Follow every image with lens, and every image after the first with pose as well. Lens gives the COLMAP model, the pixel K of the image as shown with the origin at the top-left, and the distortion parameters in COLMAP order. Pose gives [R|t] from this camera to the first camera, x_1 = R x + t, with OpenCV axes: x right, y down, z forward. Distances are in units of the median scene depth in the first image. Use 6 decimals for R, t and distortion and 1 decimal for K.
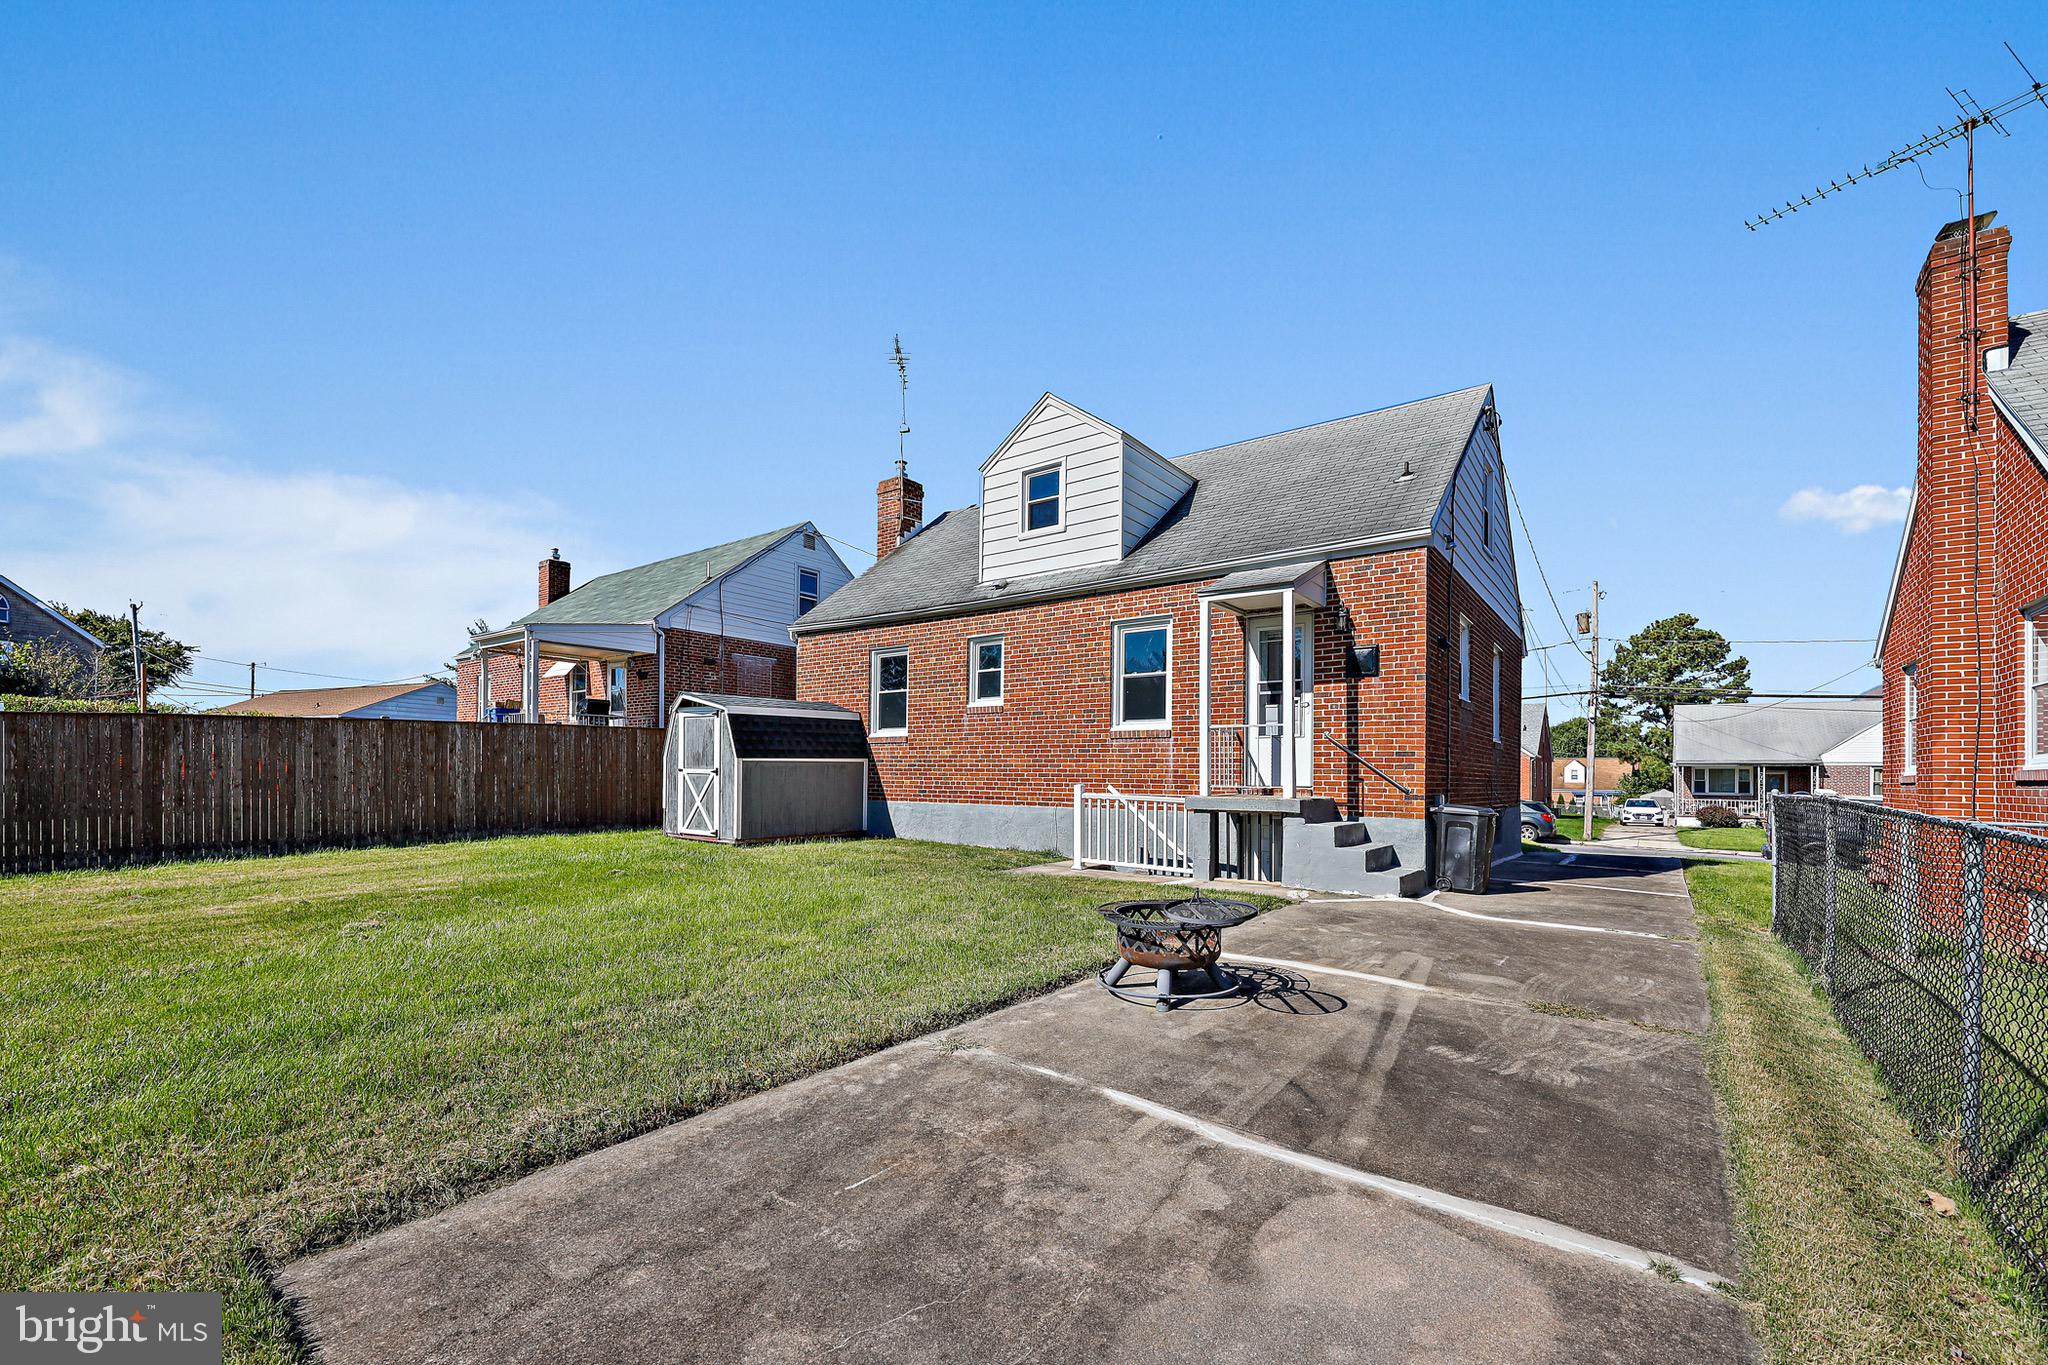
lens RADIAL K [[853.8, 0, 1023.4], [0, 853.8, 761.9], [0, 0, 1]] dist [-0.000819, -0.000131]
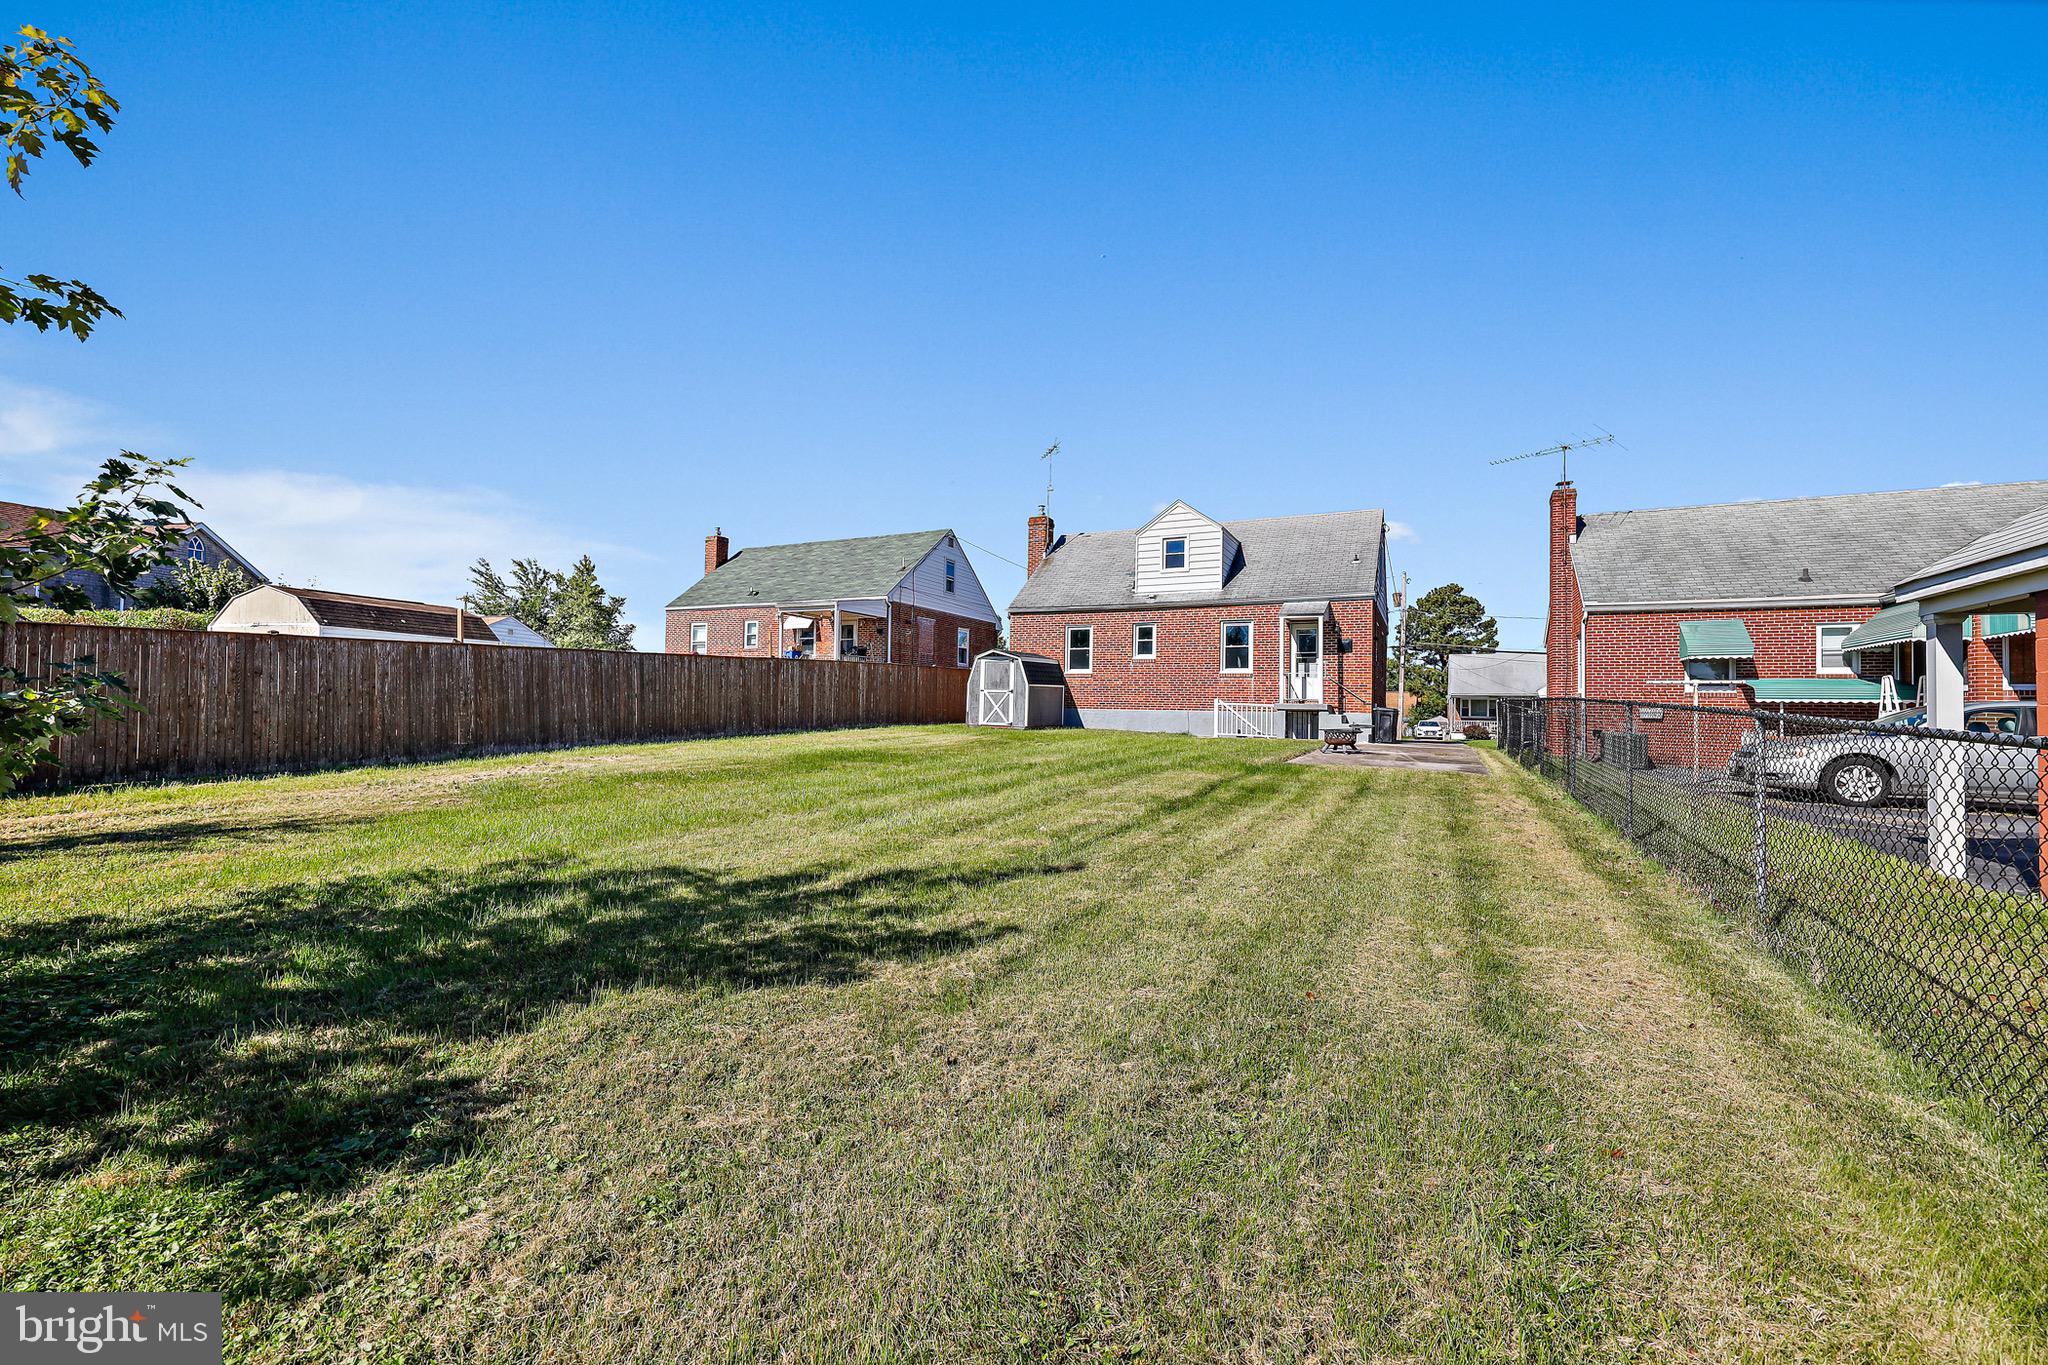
lens RADIAL K [[829.3, 0, 1028.3], [0, 829.3, 685.0], [0, 0, 1]] dist [-0.001825, 0.000167]
pose [[0.982194, 0.011088, 0.187543, -0.643035], [-0.009371, 0.999906, -0.010044, 0.014856], [-0.187636, 0.008108, 0.982205, -0.779611]]
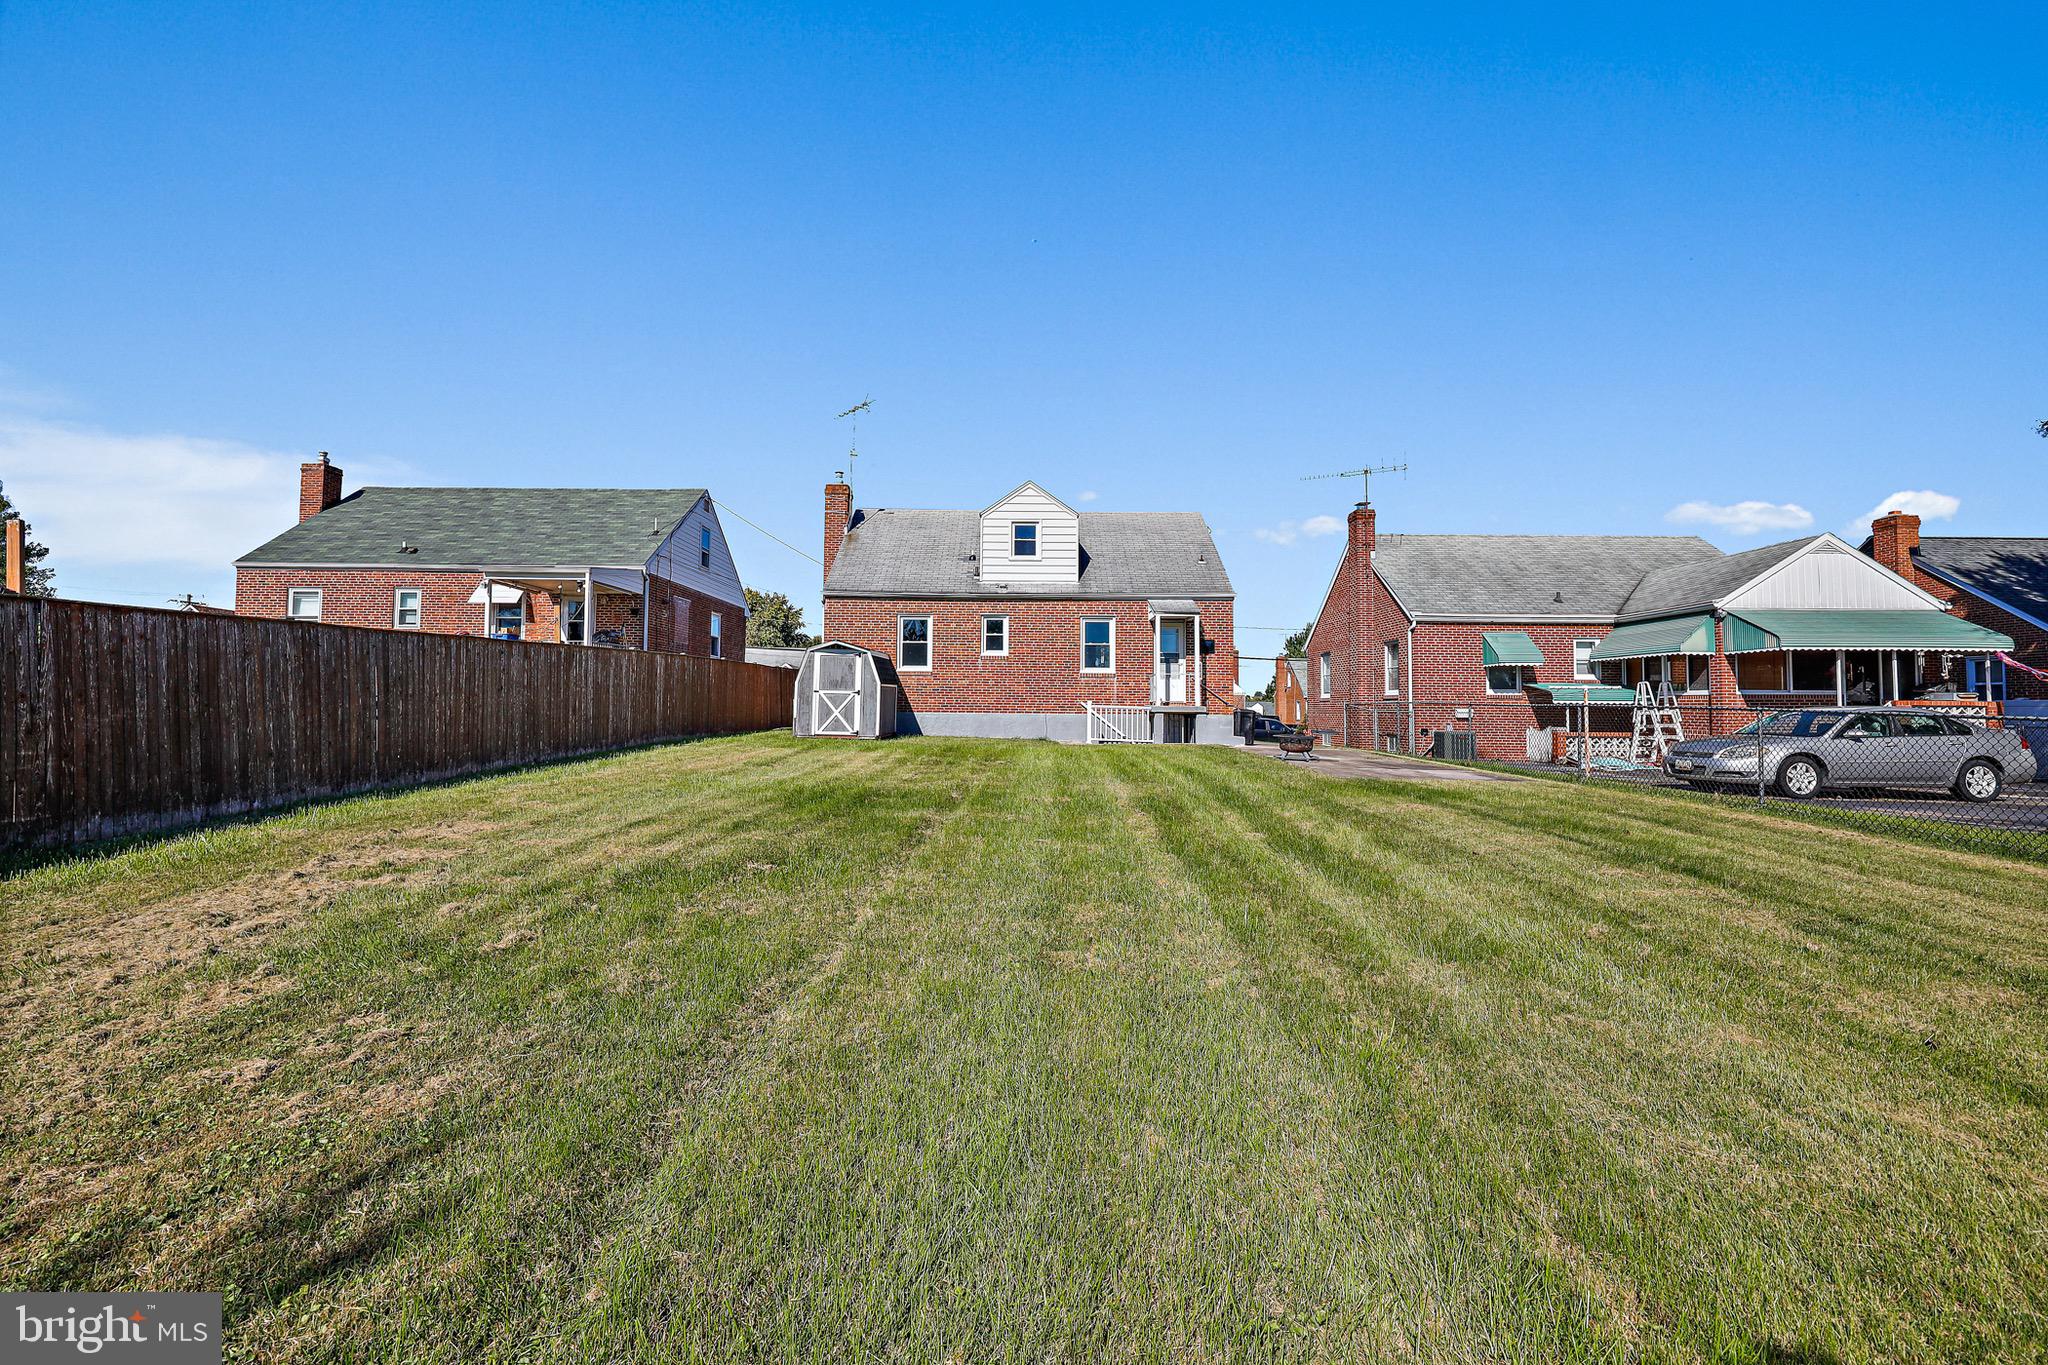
lens RADIAL K [[818.2, 0, 1018.6], [0, 818.2, 671.9], [0, 0, 1]] dist [-0.000592, 0.000747]
pose [[0.803827, 0.022846, 0.594425, -0.963862], [-0.010326, 0.999648, -0.024457, 0.007037], [-0.594774, 0.013521, 0.803779, -0.339530]]
